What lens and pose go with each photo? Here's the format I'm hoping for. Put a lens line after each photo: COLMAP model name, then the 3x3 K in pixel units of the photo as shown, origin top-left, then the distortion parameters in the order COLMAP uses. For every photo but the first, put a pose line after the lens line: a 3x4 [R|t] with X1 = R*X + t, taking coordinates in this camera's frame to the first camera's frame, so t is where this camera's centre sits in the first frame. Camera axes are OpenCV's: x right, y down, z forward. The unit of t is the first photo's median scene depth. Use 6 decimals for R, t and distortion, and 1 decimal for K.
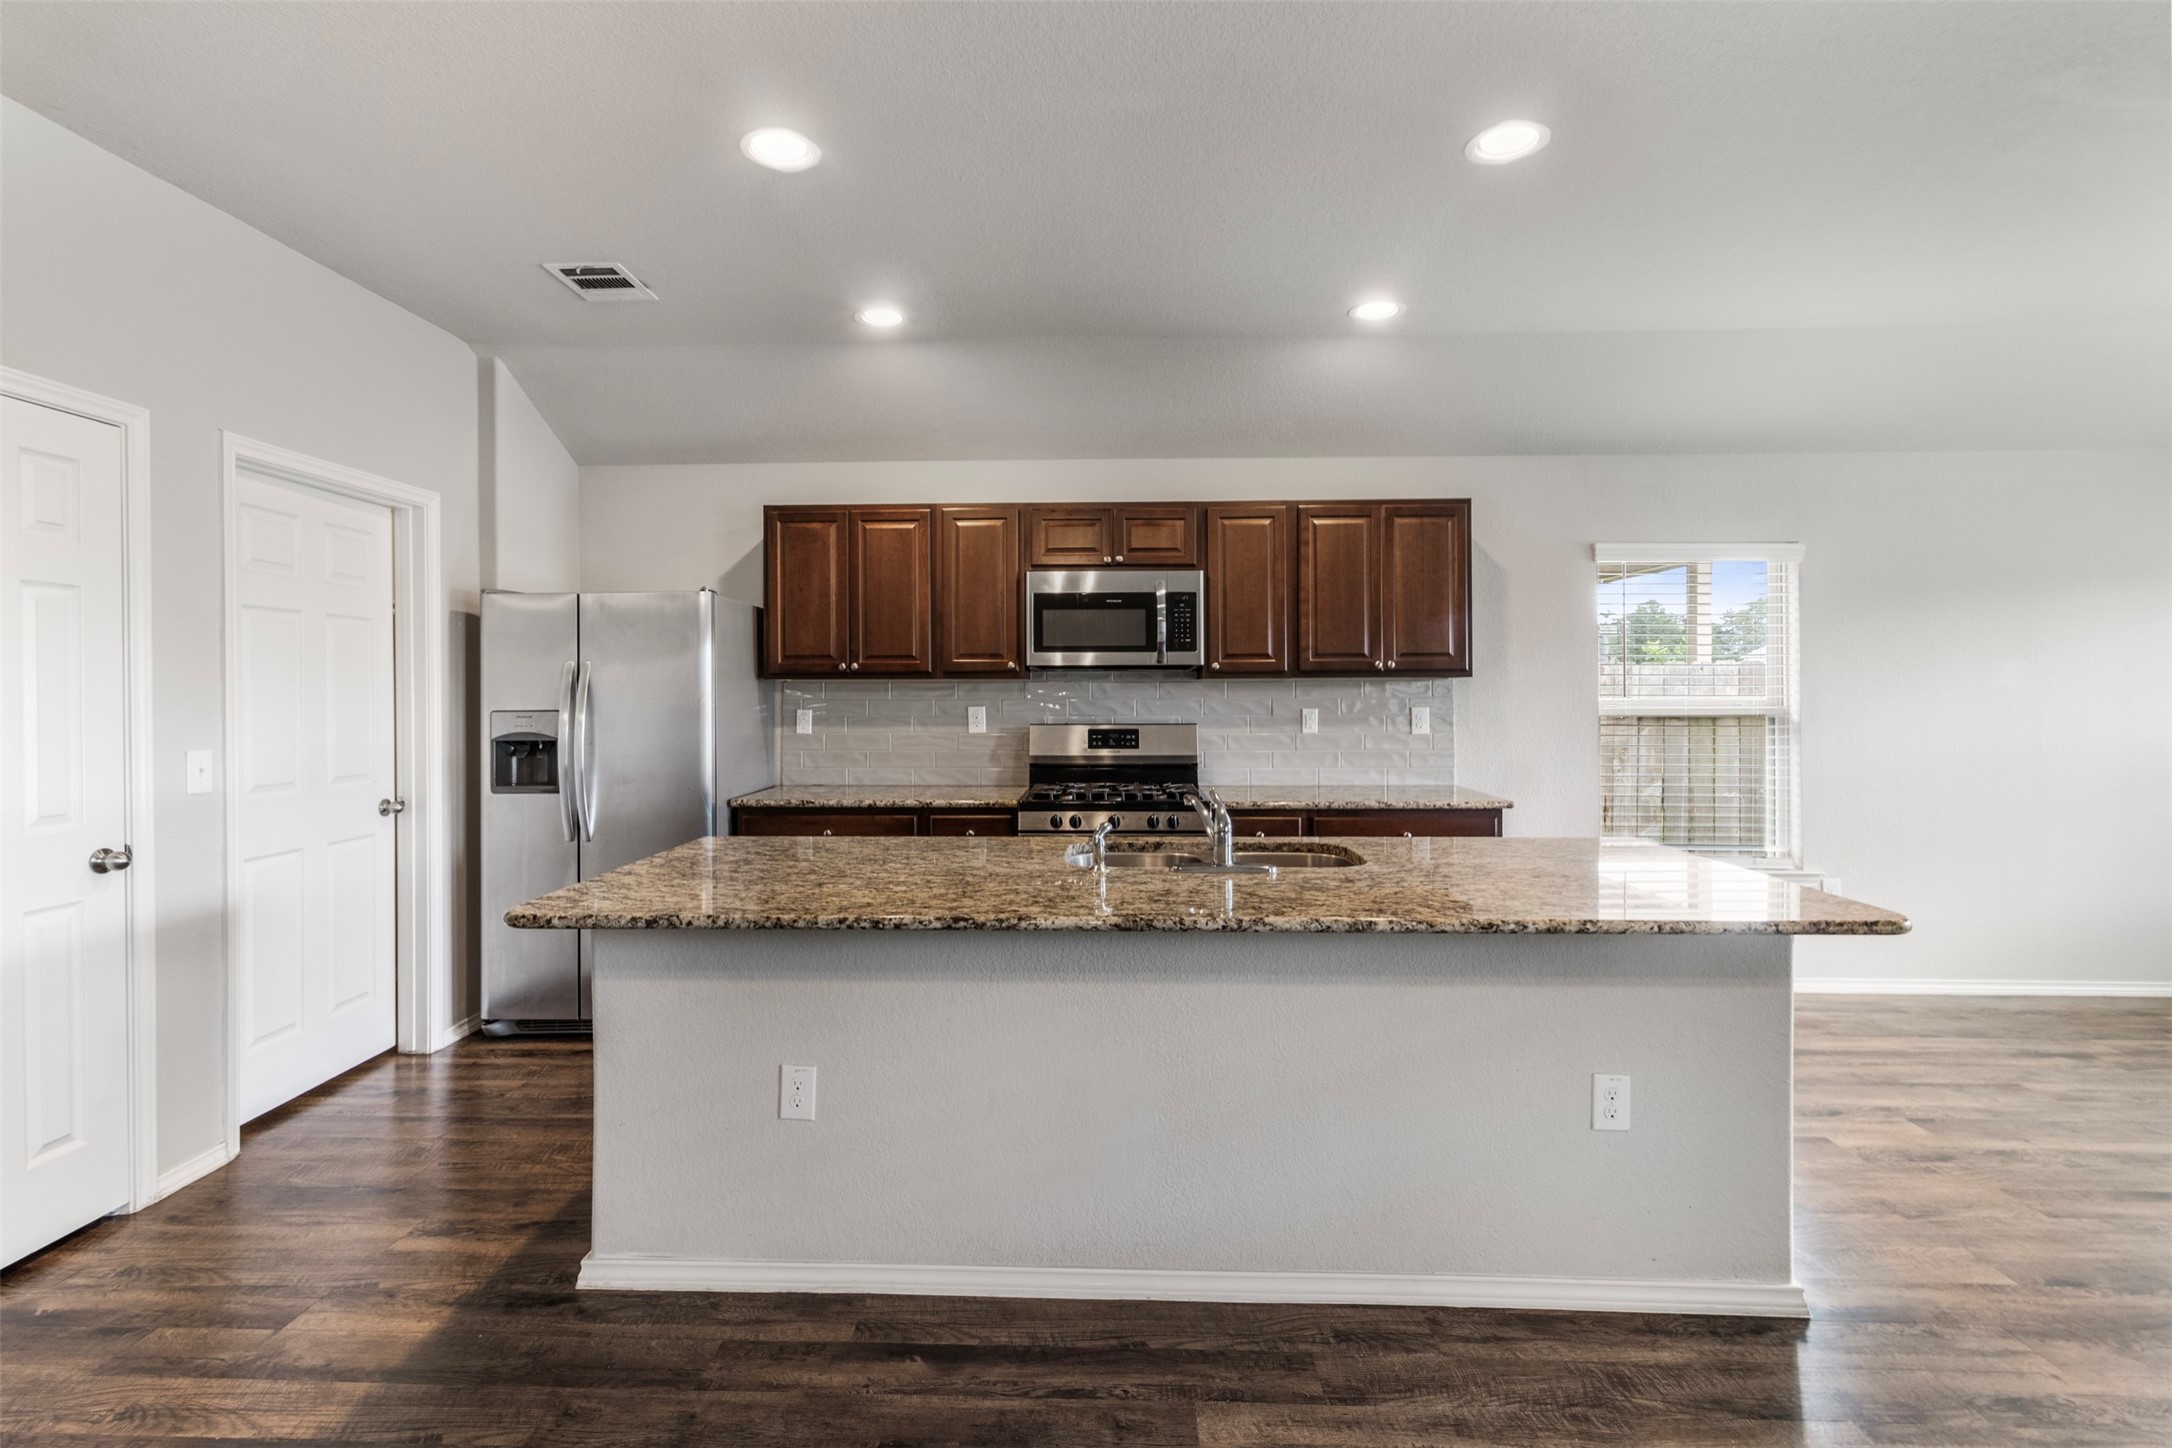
lens RADIAL K [[1014.6, 0, 1068.8], [0, 1014.6, 693.5], [0, 0, 1]] dist [0.002899, 0.001140]
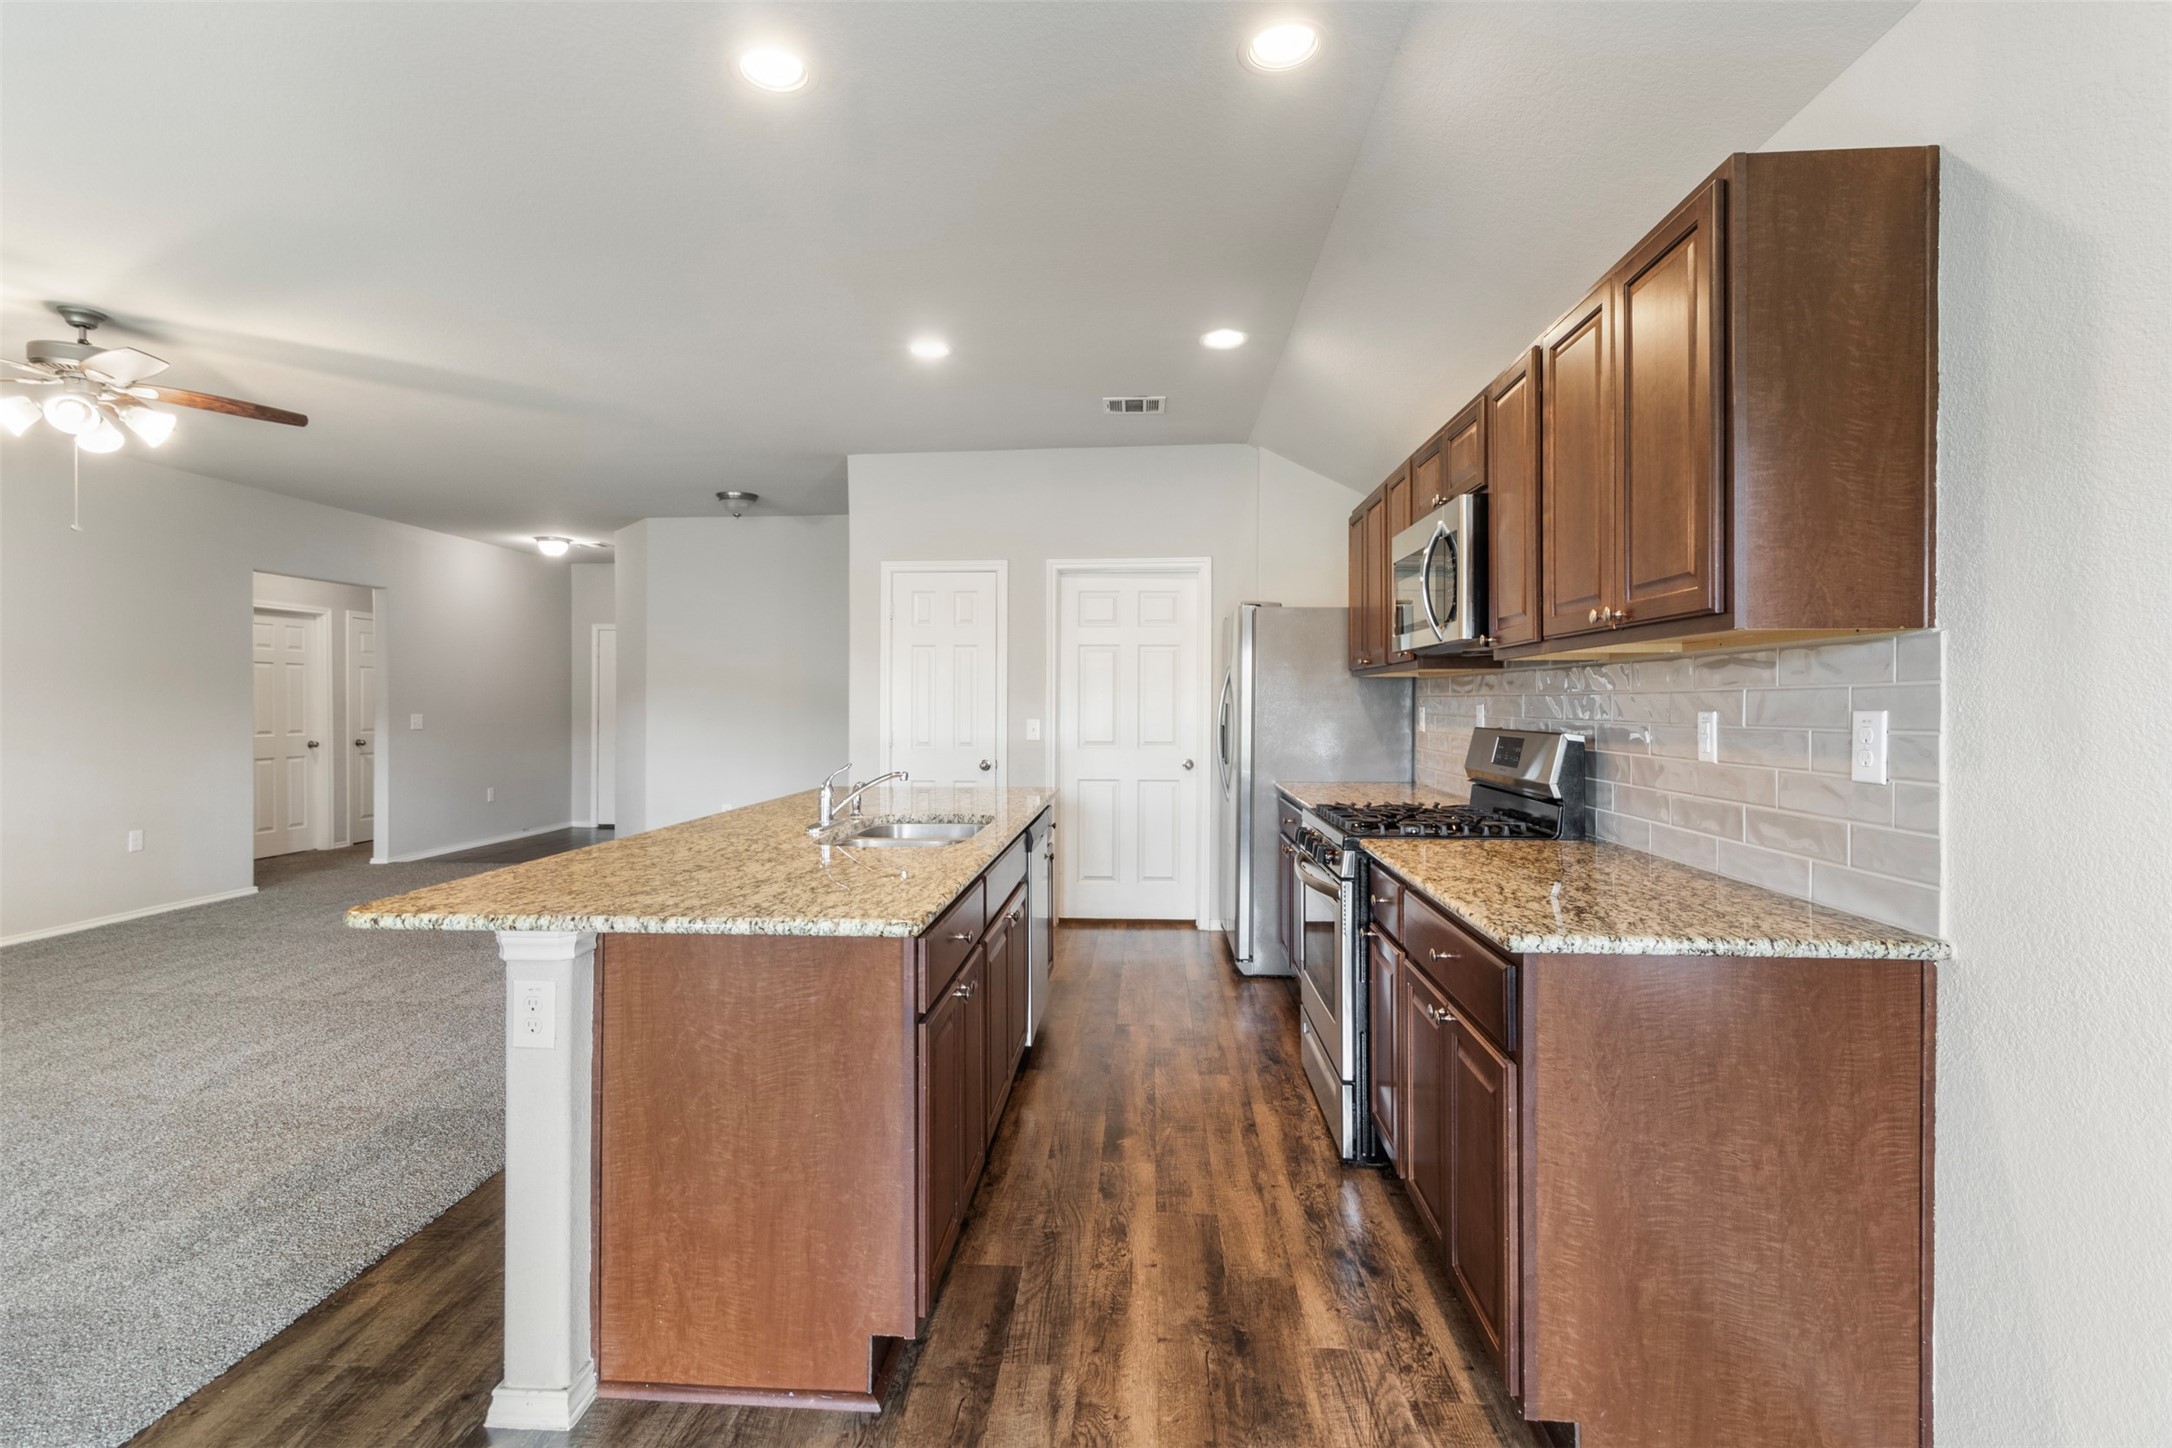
lens RADIAL K [[1006.7, 0, 1066.7], [0, 1006.7, 702.8], [0, 0, 1]] dist [0.003023, 0.000954]
pose [[-0.040907, 0.002981, -0.999159, 0.779043], [-0.000934, 0.999995, 0.003022, 0.010491], [0.999163, 0.001057, -0.040904, 0.767730]]
